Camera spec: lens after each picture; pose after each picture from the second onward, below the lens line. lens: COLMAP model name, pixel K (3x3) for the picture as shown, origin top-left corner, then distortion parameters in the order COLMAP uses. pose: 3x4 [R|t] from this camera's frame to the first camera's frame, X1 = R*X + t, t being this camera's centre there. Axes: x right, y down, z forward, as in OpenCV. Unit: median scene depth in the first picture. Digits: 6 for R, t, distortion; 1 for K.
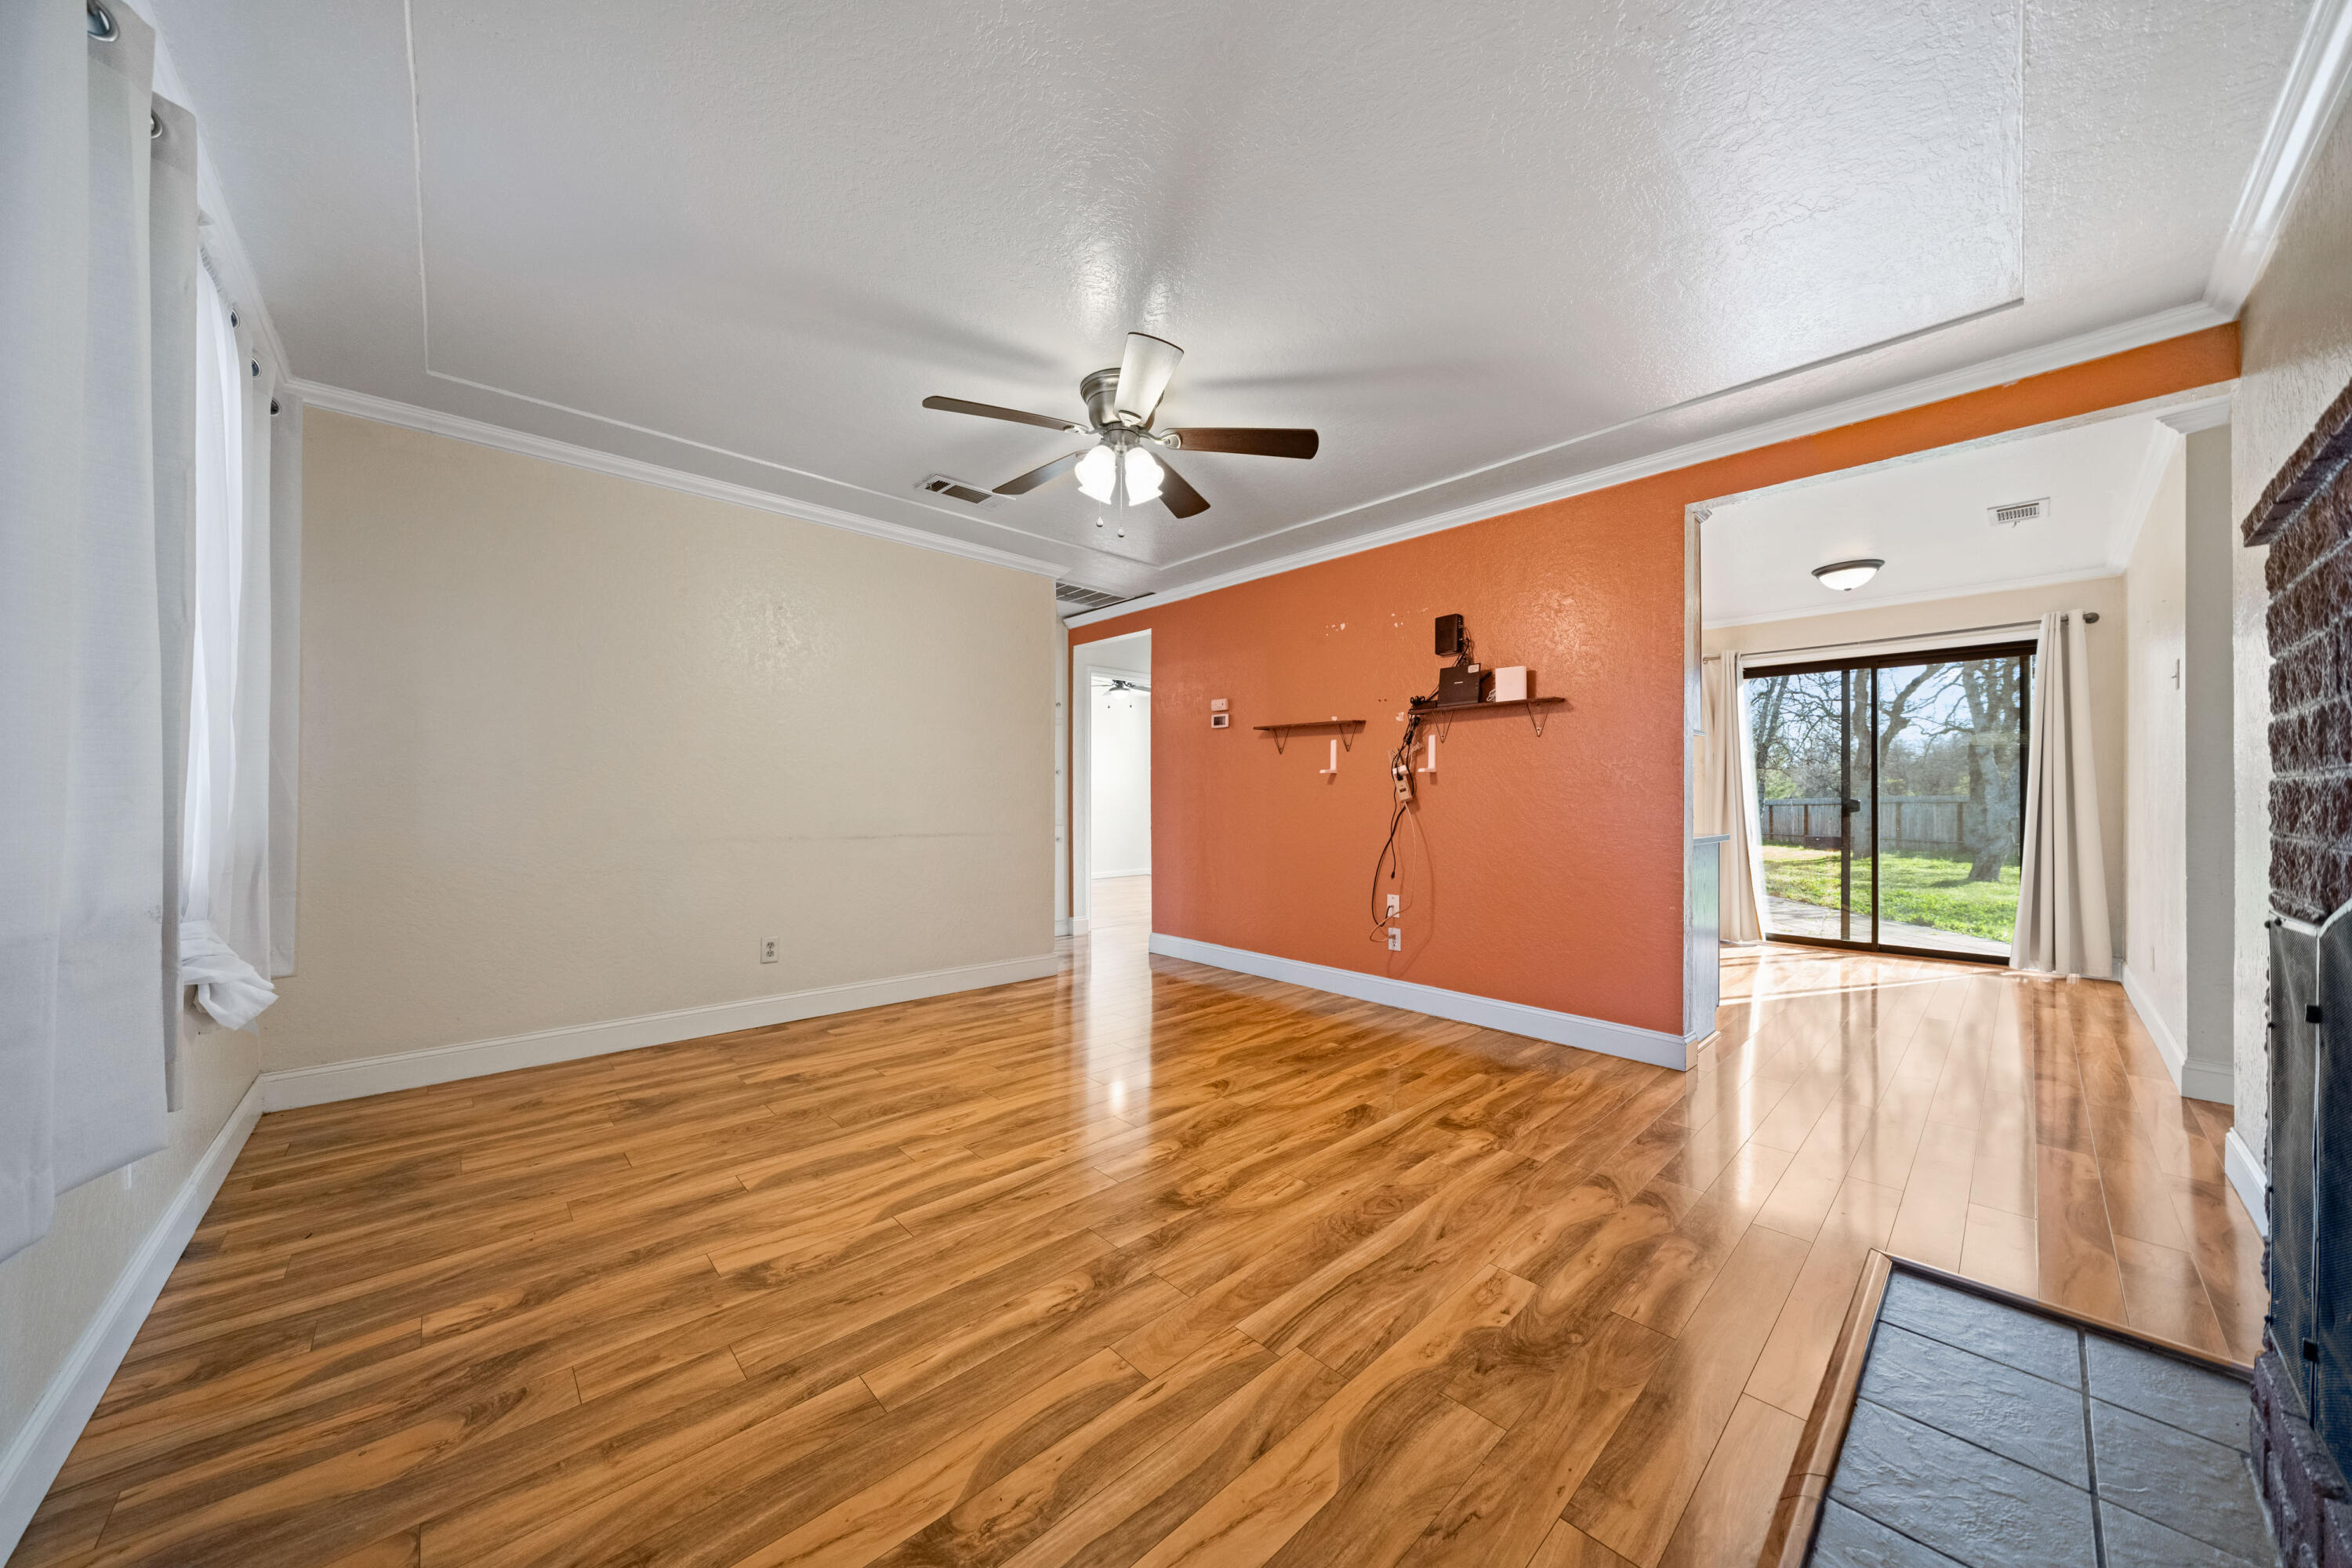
lens RADIAL K [[806.5, 0, 1166.7], [0, 806.5, 794.9], [0, 0, 1]] dist [-0.005132, 0.000104]
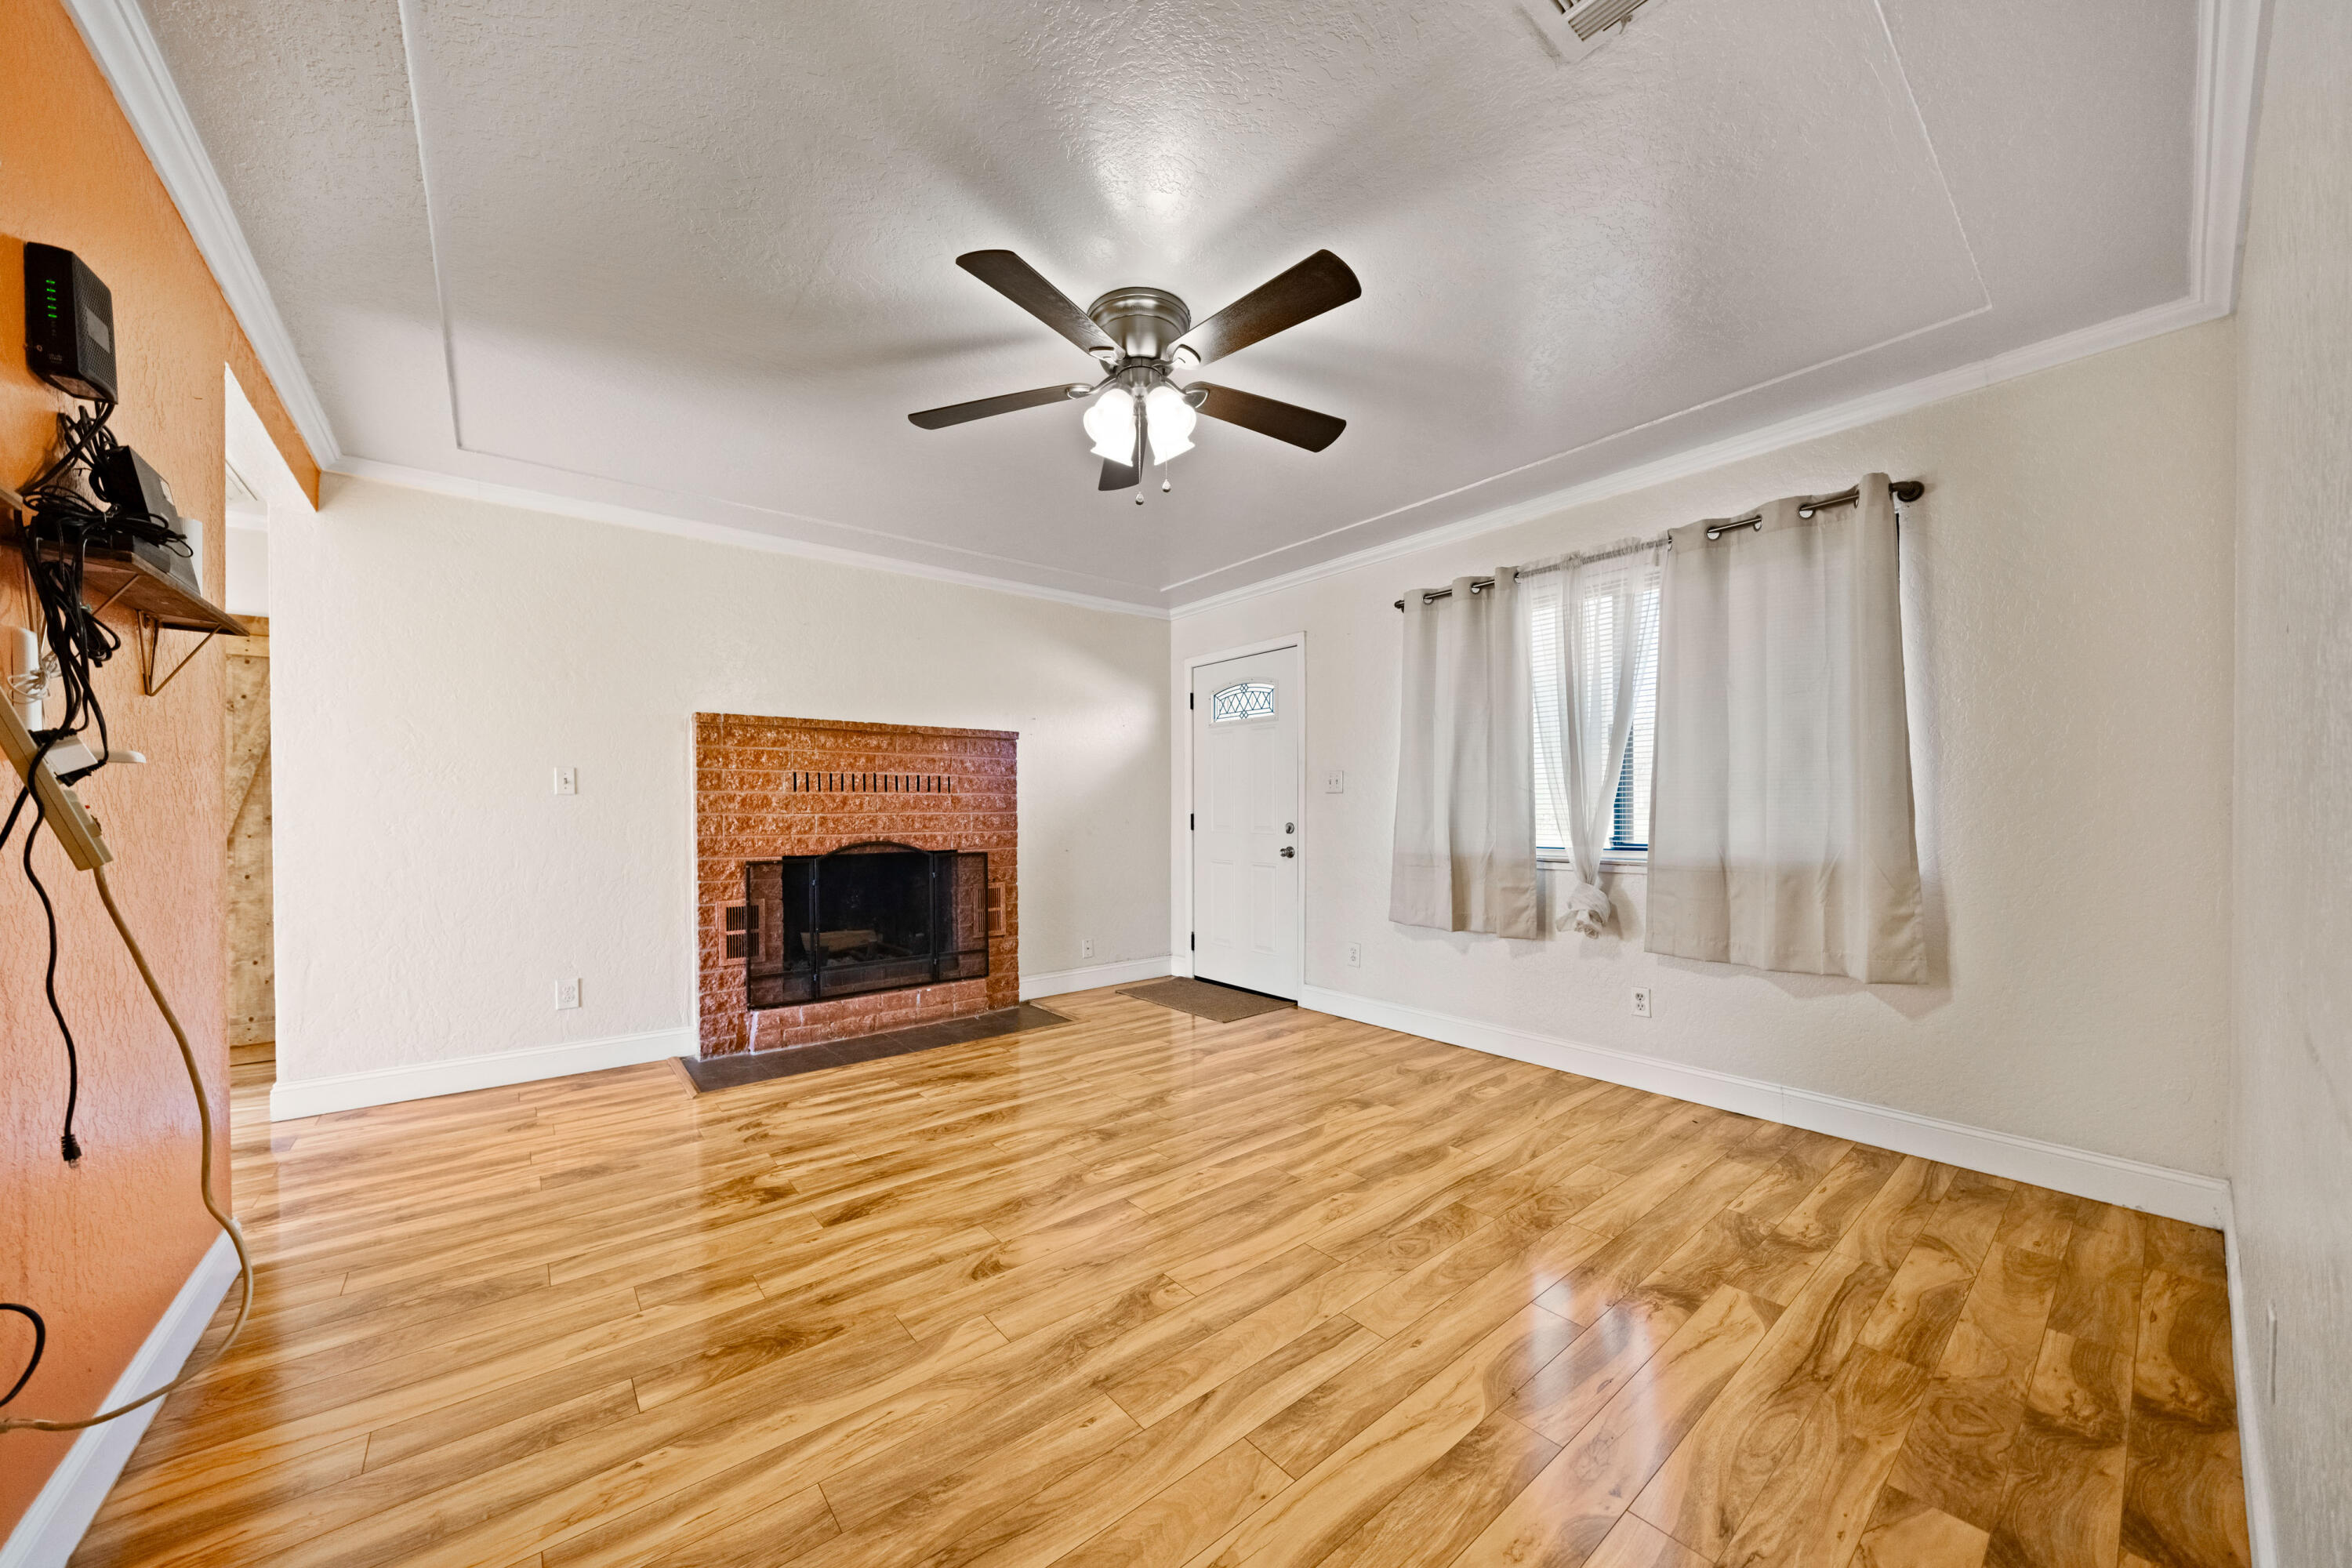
lens RADIAL K [[806.5, 0, 1153.7], [0, 806.5, 815.4], [0, 0, 1]] dist [-0.005132, 0.000104]
pose [[-0.997410, -0.000255, 0.071929, -0.130989], [-0.000084, 0.999997, 0.002376, -0.013619], [-0.071930, 0.002364, -0.997407, 1.851255]]
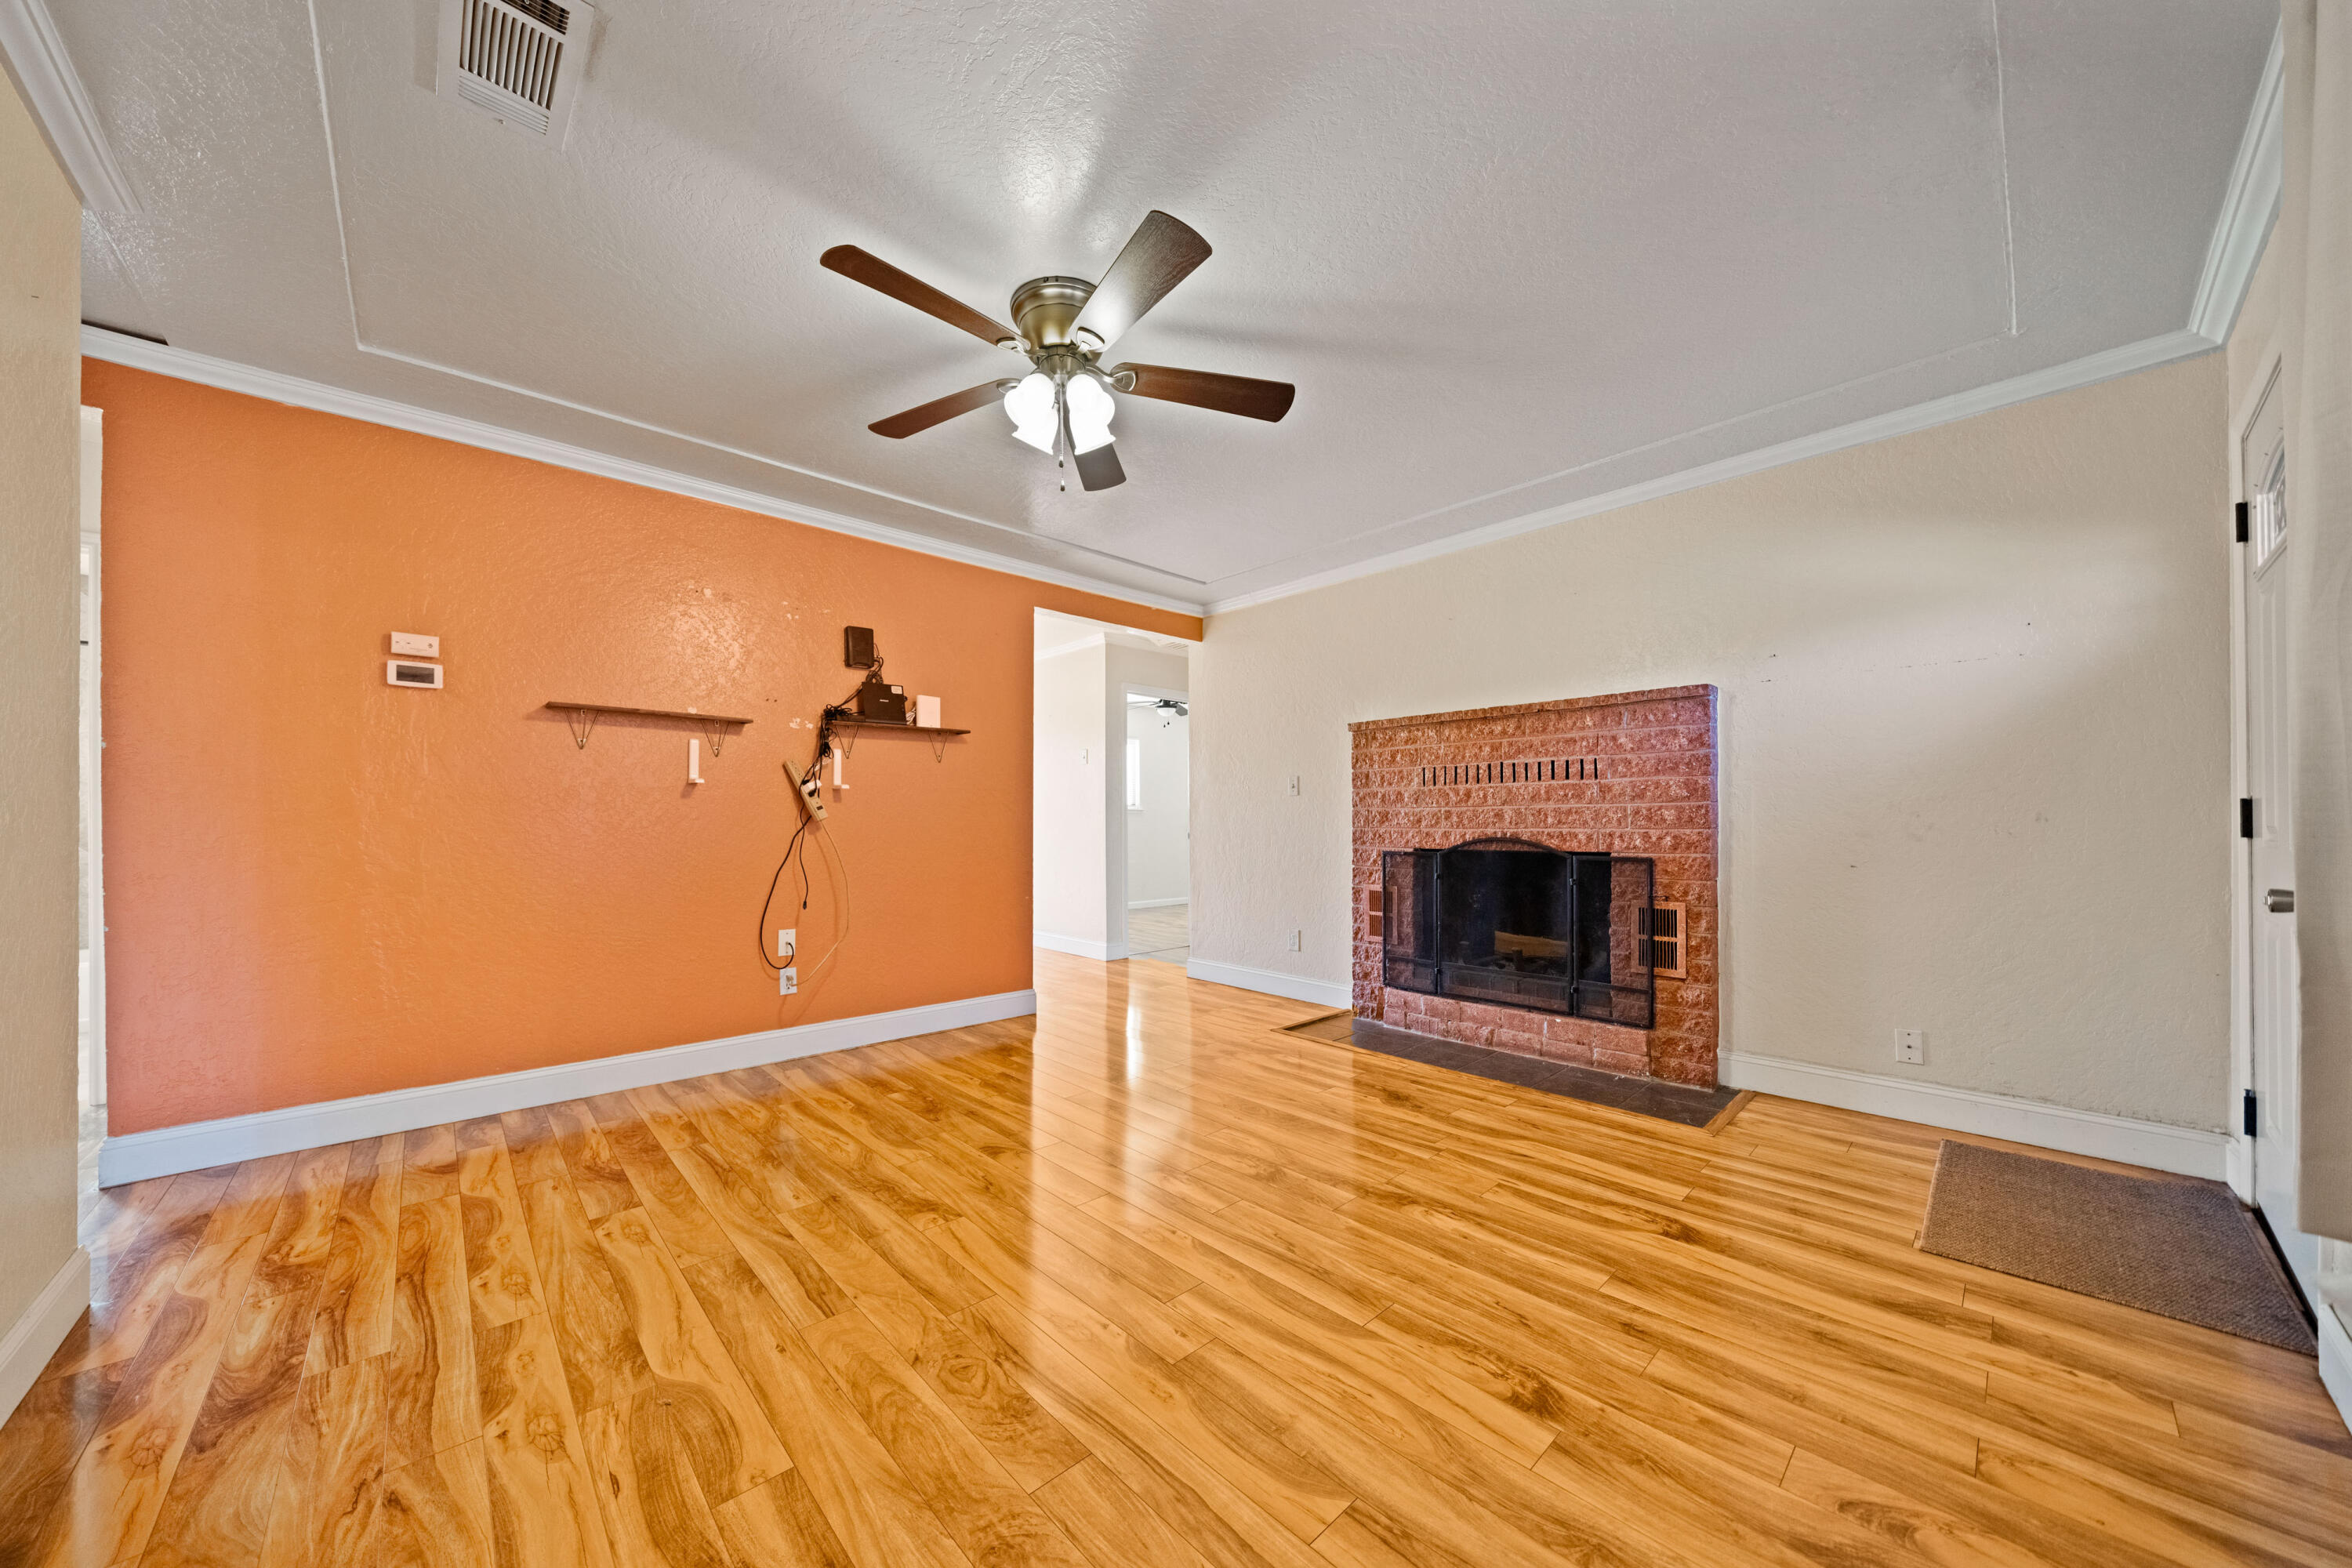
lens RADIAL K [[806.5, 0, 1164.4], [0, 806.5, 817.3], [0, 0, 1]] dist [-0.005132, 0.000104]
pose [[-0.008342, 0.003689, 0.999958, -0.888068], [-0.001066, 0.999993, -0.003698, 0.011070], [-0.999965, -0.001097, -0.008338, 0.931094]]
